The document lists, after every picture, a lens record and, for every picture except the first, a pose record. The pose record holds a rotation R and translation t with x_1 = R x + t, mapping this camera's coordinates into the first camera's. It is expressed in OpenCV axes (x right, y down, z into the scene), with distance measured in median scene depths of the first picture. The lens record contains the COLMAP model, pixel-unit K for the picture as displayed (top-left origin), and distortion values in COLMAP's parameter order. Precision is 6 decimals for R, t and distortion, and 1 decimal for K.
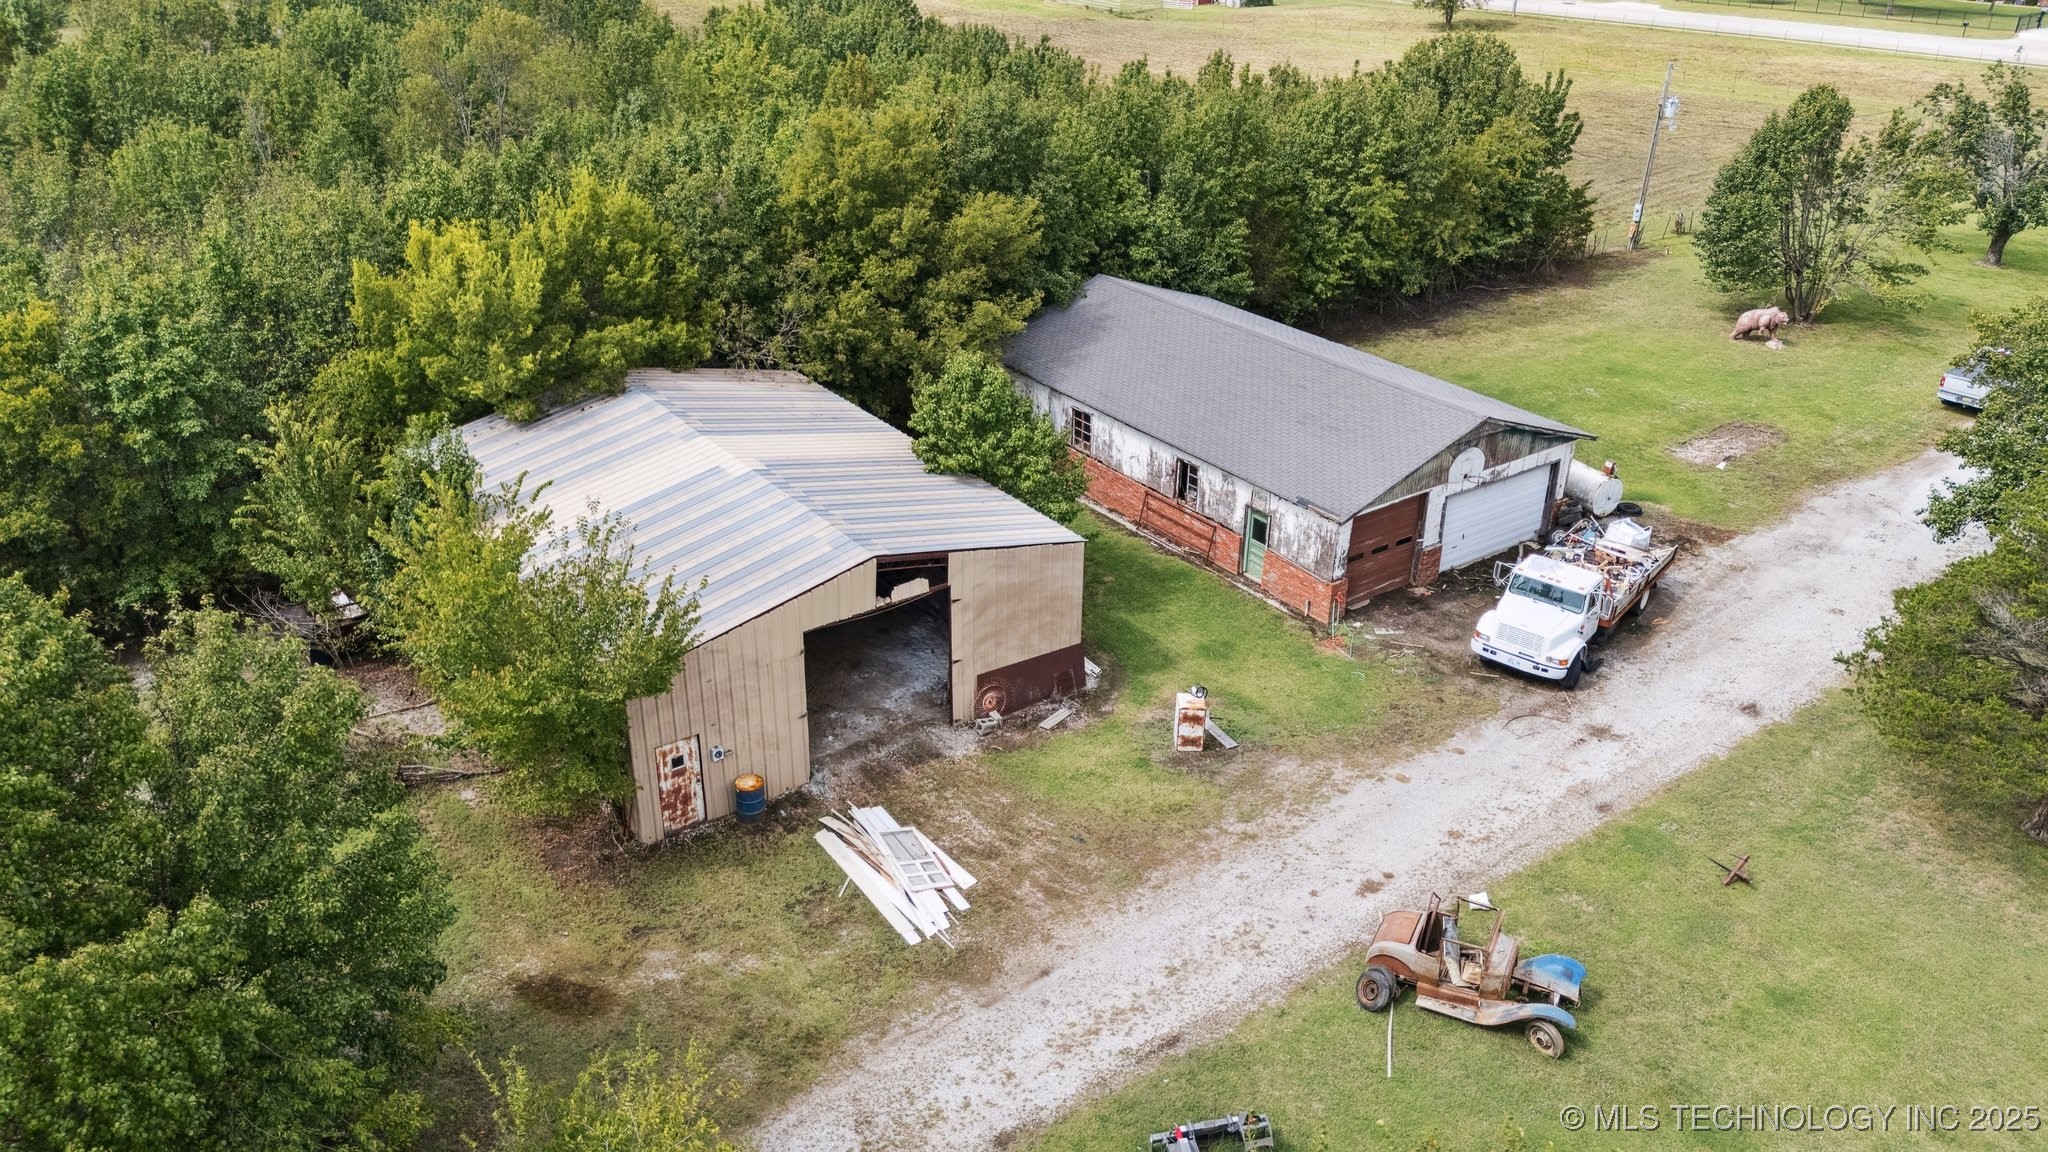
lens RADIAL K [[1505.9, 0, 1022.0], [0, 1505.9, 529.7], [0, 0, 1]] dist [0.082239, -0.074863]
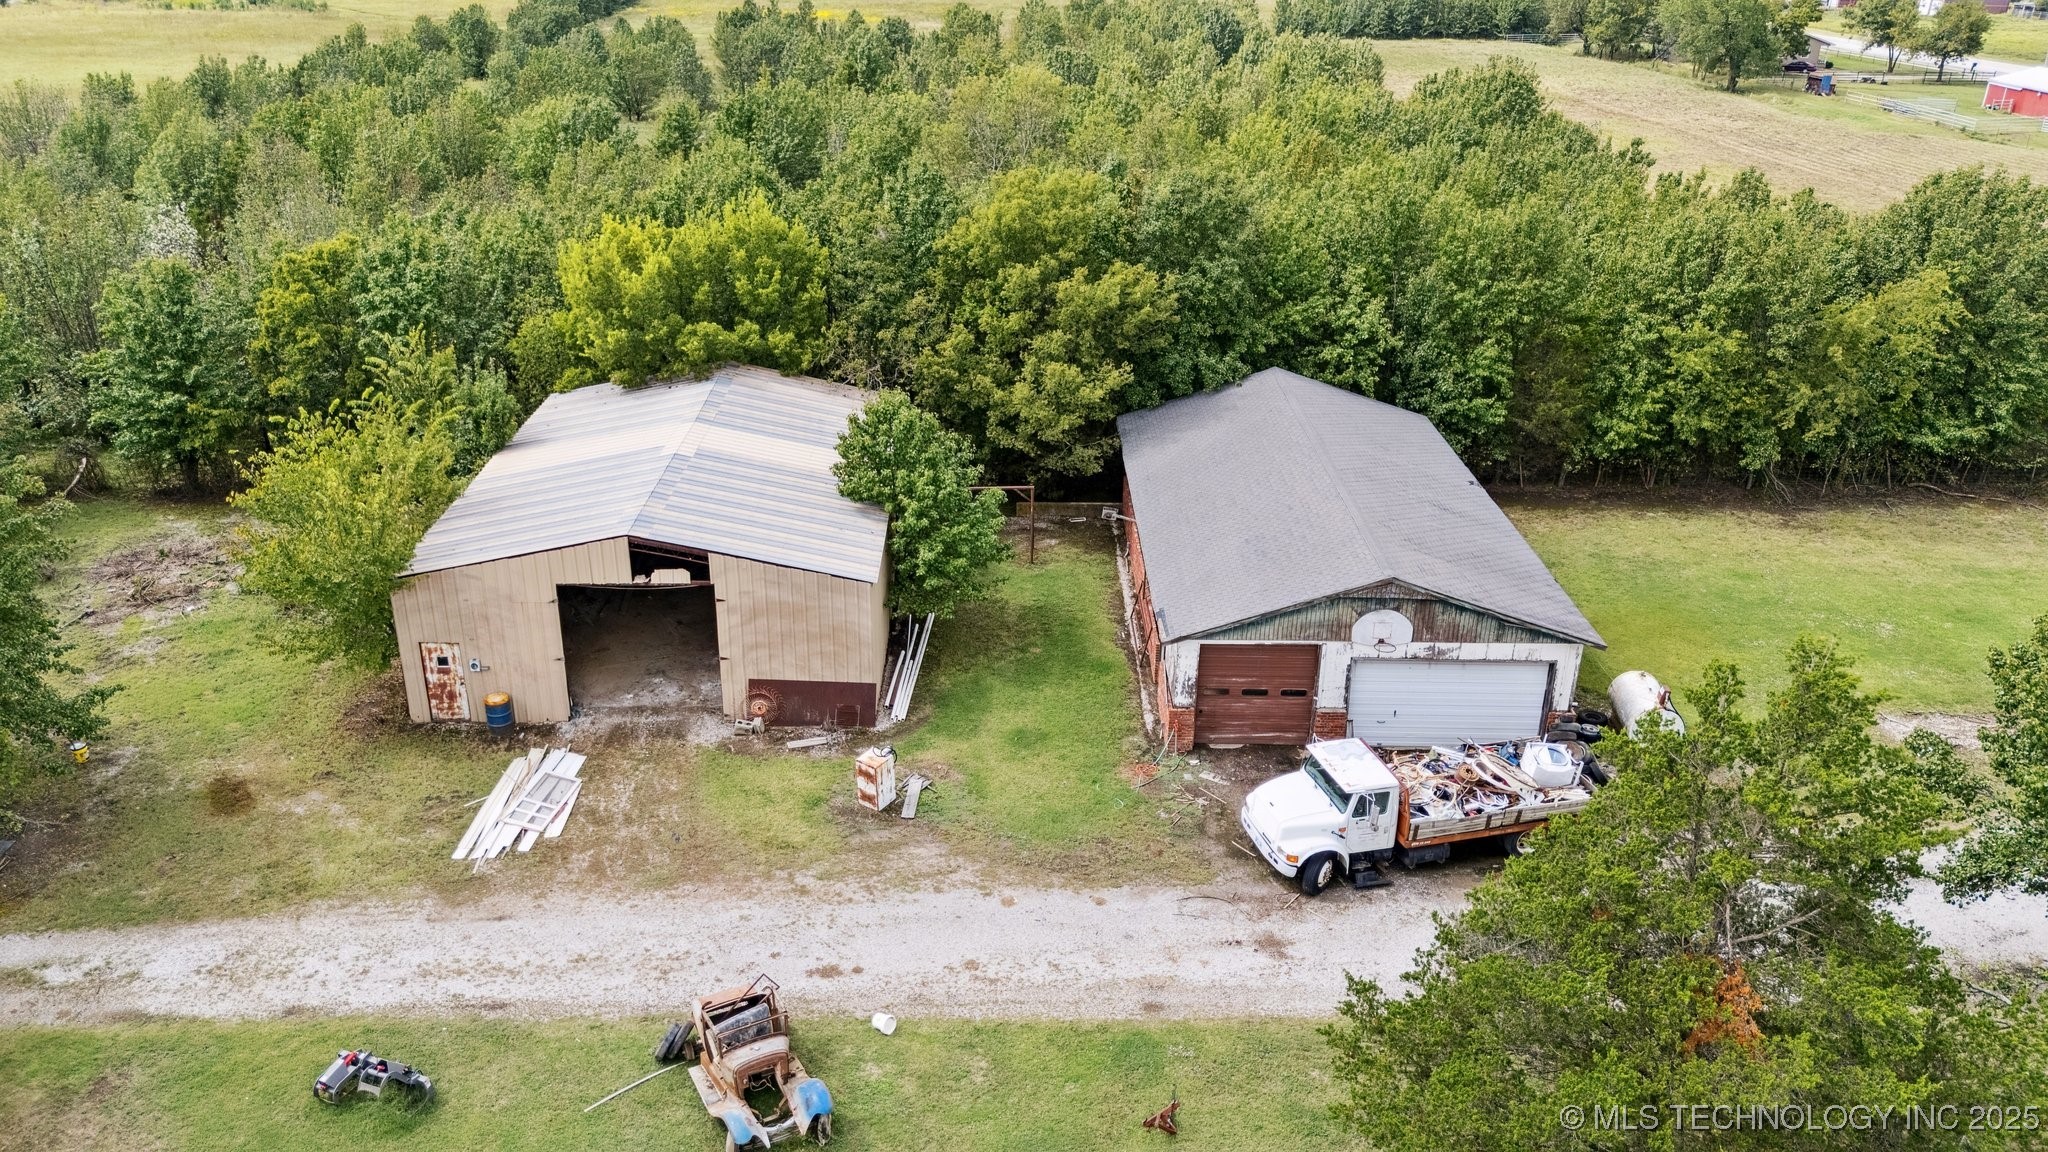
lens RADIAL K [[1505.9, 0, 1022.0], [0, 1505.9, 529.7], [0, 0, 1]] dist [0.082239, -0.074863]
pose [[0.822999, 0.223243, -0.522336, 0.621053], [-0.249375, 0.968182, 0.020877, -0.070764], [0.510377, 0.113075, 0.852484, 0.166740]]
